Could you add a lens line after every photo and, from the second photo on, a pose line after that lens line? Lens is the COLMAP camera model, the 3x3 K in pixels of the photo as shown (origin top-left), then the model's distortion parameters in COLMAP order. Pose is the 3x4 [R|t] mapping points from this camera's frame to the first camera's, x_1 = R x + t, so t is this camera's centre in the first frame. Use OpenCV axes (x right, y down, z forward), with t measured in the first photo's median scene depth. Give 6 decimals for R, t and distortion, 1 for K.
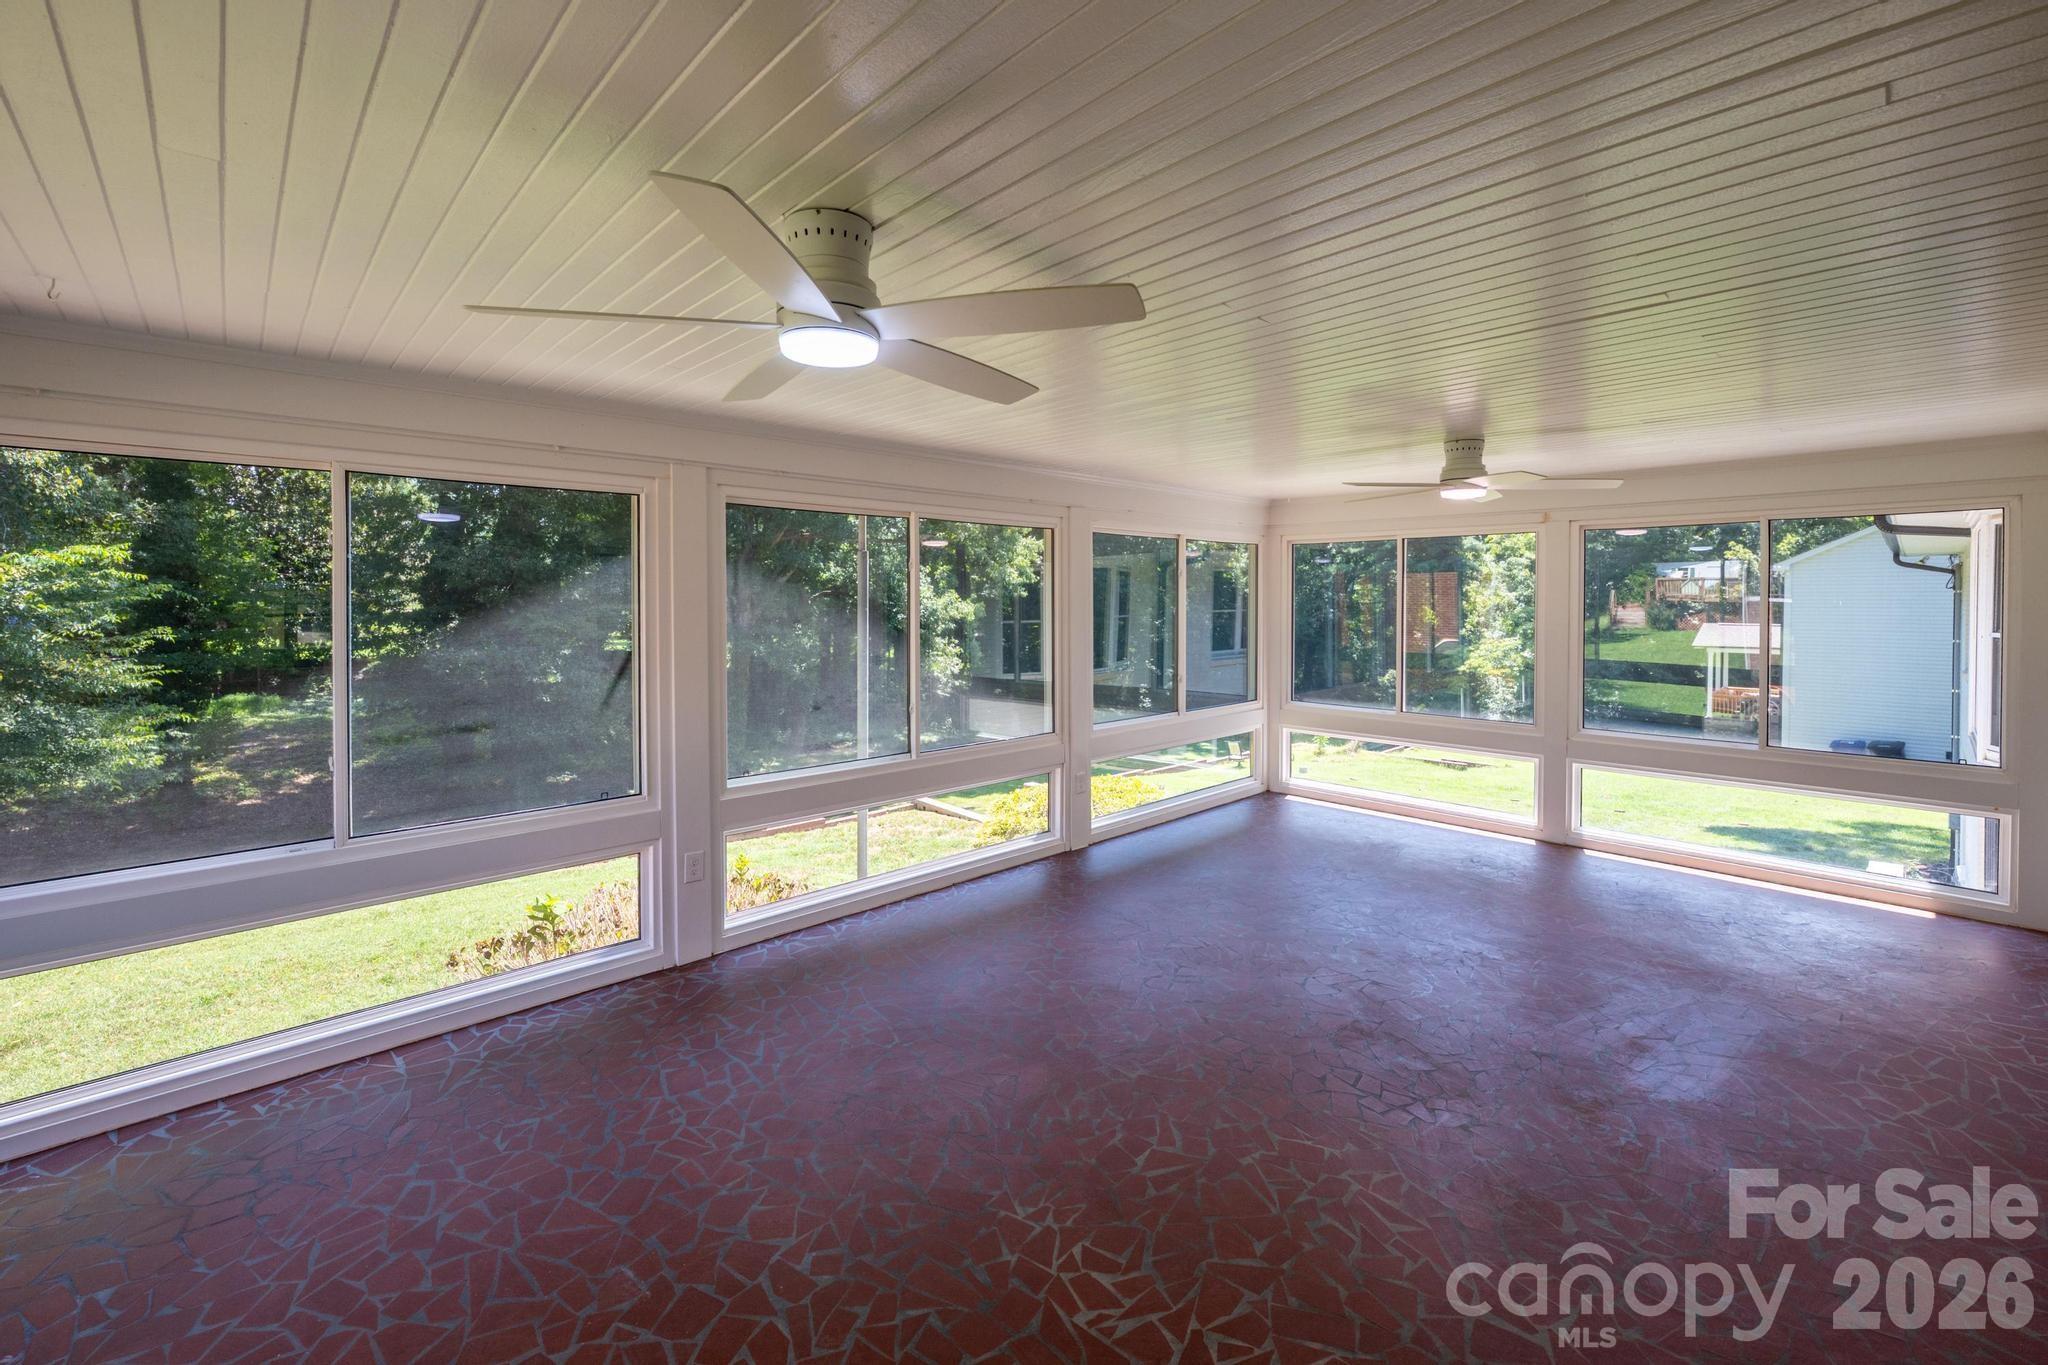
lens RADIAL K [[834.8, 0, 1028.9], [0, 834.8, 615.1], [0, 0, 1]] dist [-0.000843, -0.000141]
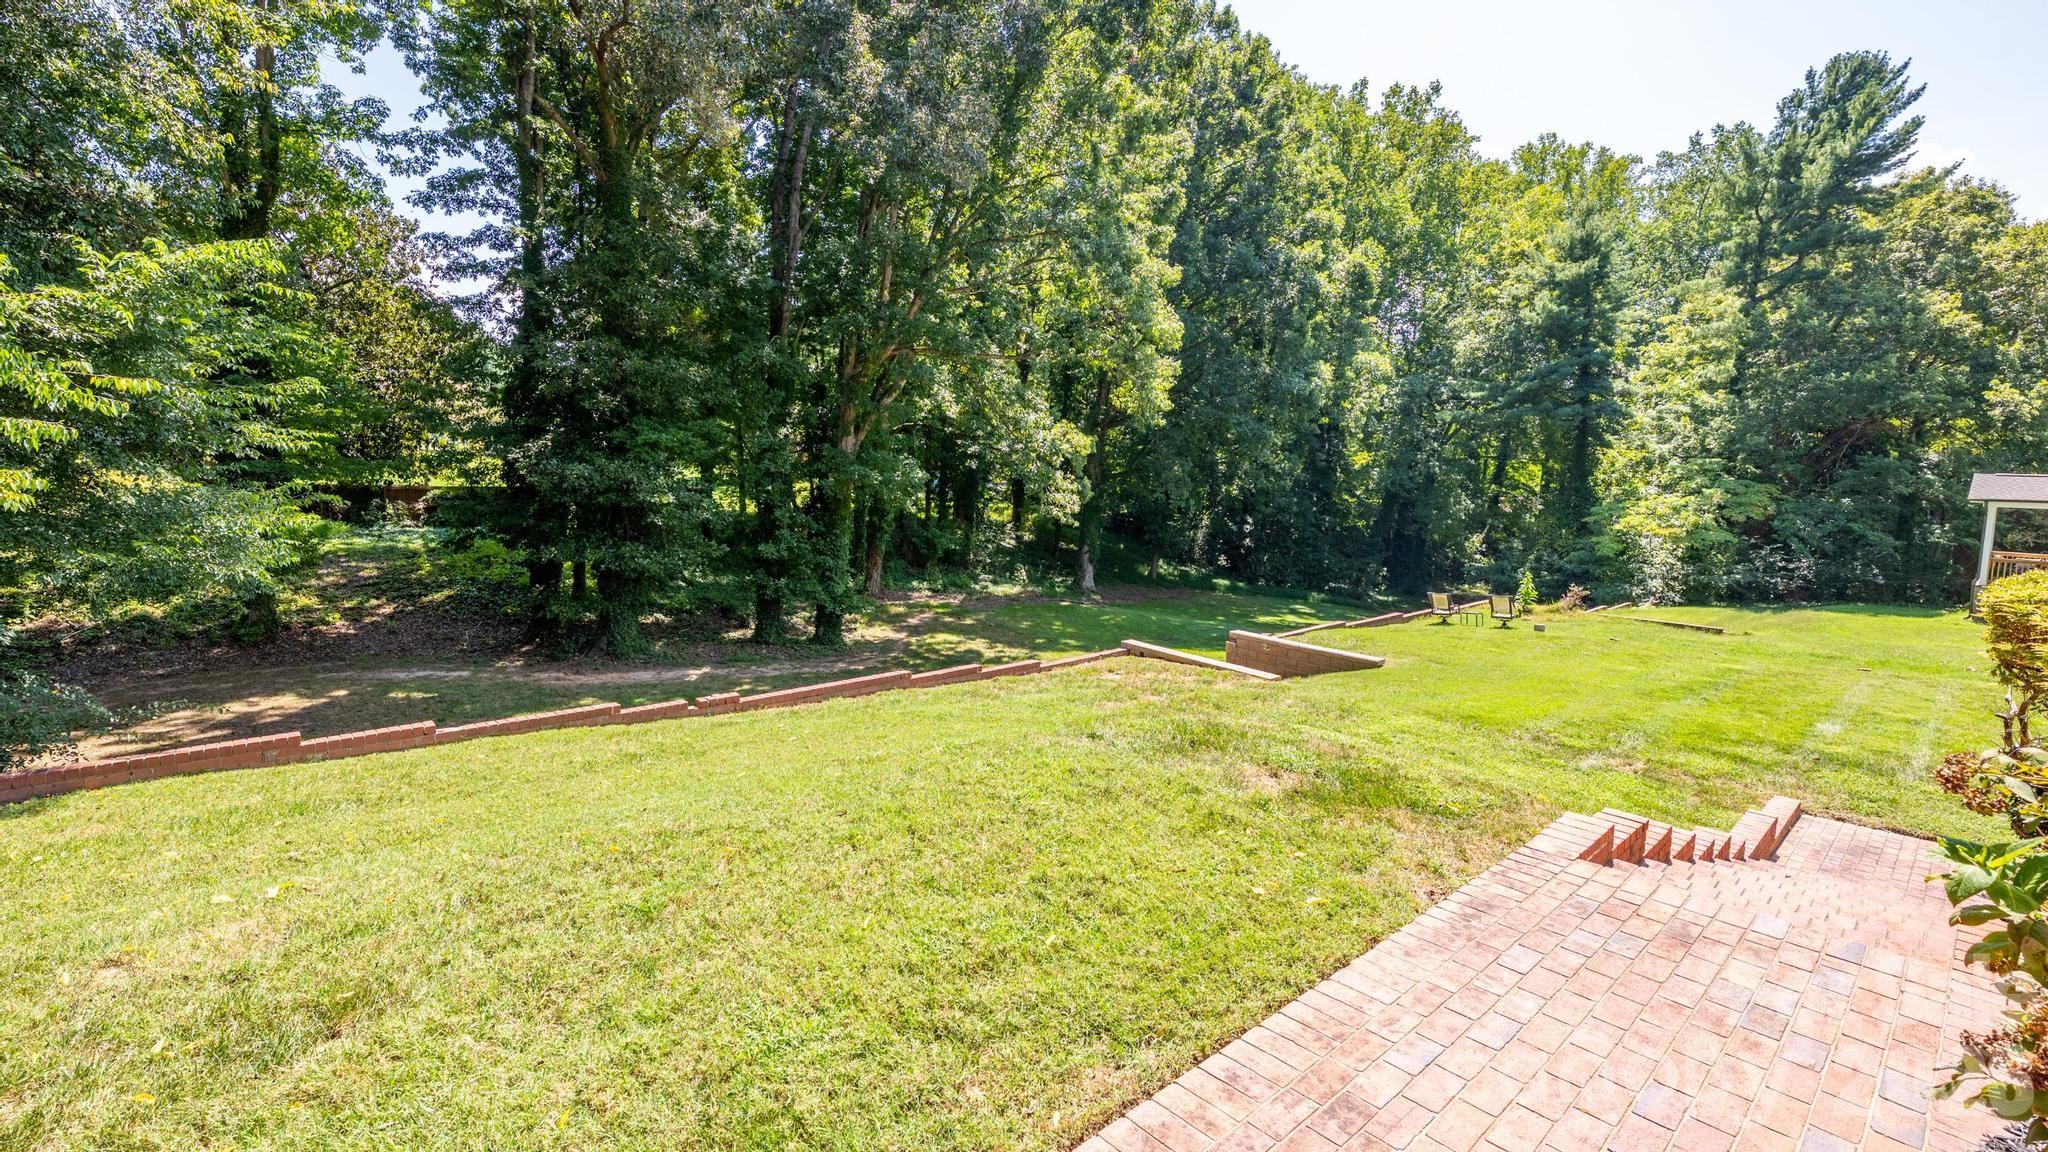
lens RADIAL K [[890.7, 0, 1024.0], [0, 890.7, 576.0], [0, 0, 1]] dist [-0.000751, -0.000064]
pose [[0.997510, 0.026074, -0.065532, -0.107892], [-0.017748, 0.992054, 0.124555, 0.026996], [0.068259, -0.123081, 0.990046, 0.073840]]
